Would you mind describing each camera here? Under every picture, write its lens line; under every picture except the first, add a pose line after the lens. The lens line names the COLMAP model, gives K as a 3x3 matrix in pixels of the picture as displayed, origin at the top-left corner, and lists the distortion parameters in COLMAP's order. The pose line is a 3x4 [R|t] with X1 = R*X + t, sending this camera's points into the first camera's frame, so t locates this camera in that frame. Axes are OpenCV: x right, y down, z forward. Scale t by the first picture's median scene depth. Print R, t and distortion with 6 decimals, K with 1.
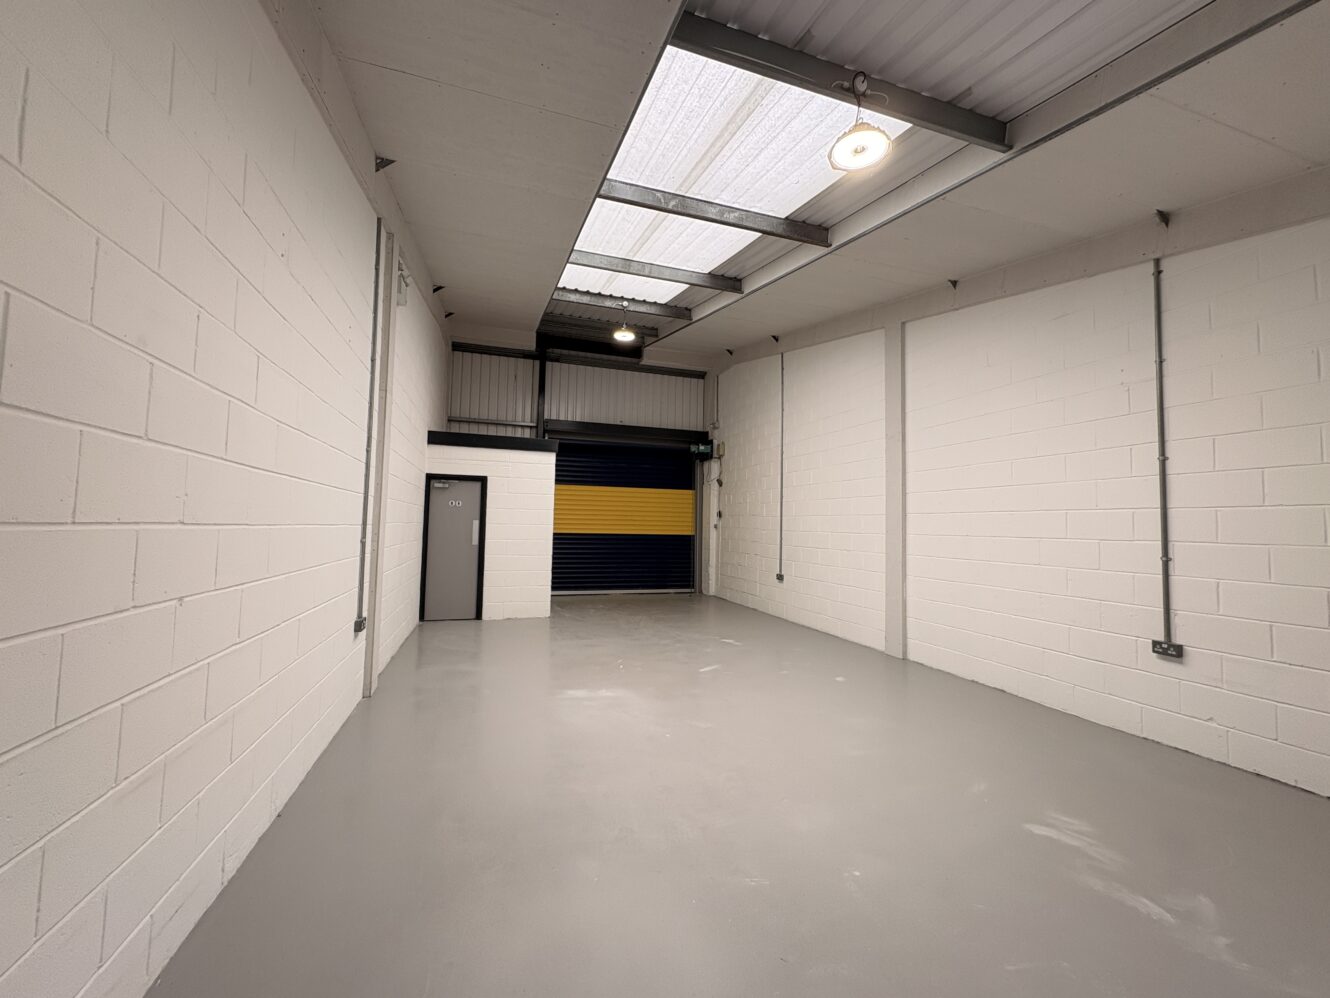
lens RADIAL K [[540.7, 0, 665.0], [0, 540.7, 499.0], [0, 0, 1]] dist [-0.002445, -0.000305]
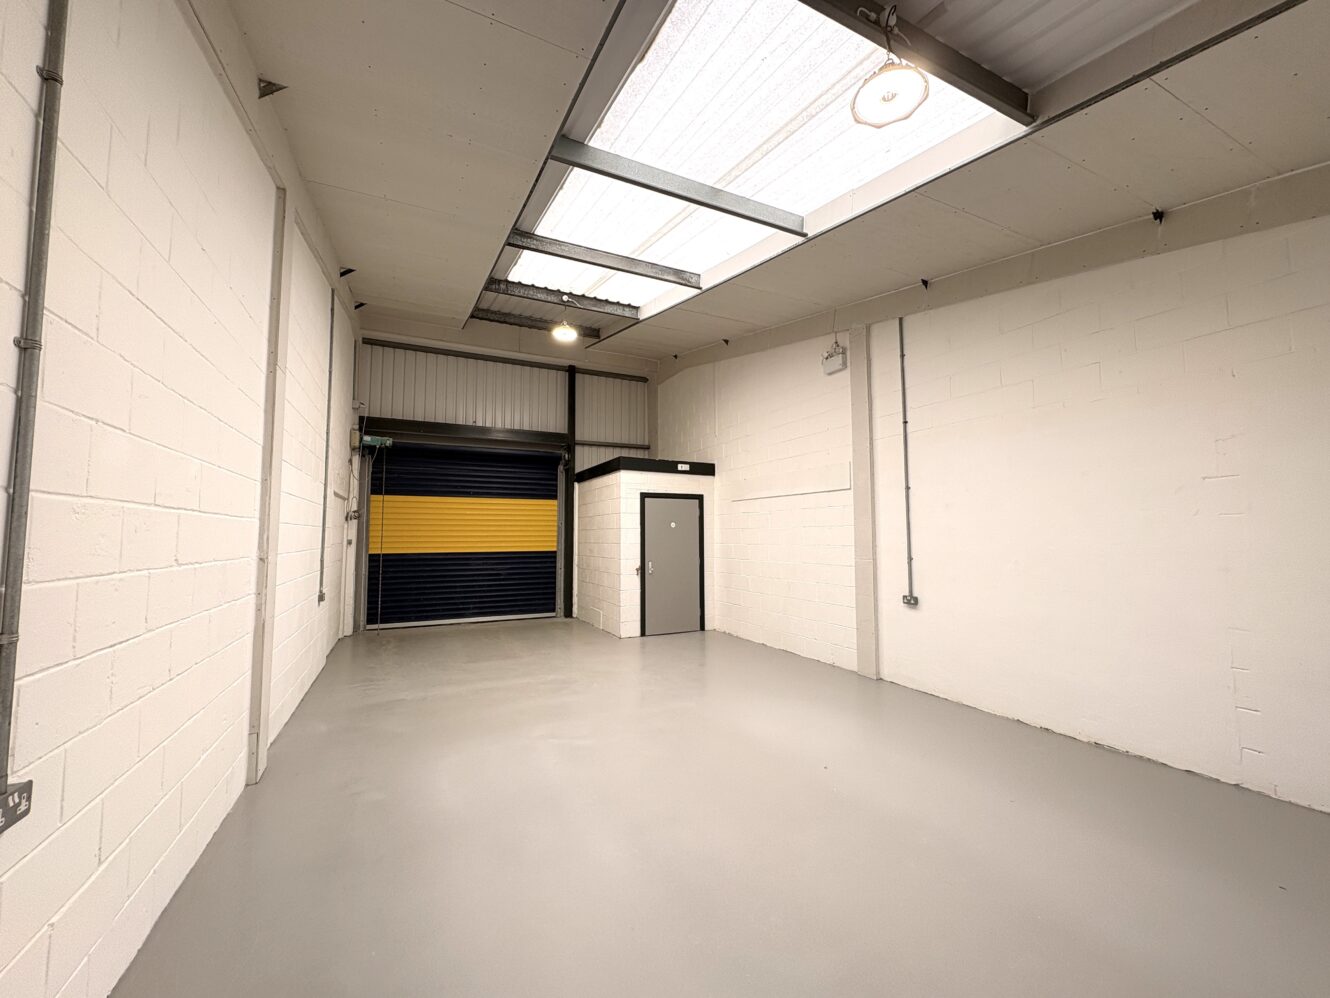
lens RADIAL K [[530.1, 0, 664.6], [0, 530.1, 506.6], [0, 0, 1]] dist [0.000851, 0.000083]
pose [[0.990038, -0.010708, 0.140393, -0.071122], [0.010923, 0.999940, -0.000759, -0.011100], [-0.140376, 0.002284, 0.990096, 0.162248]]
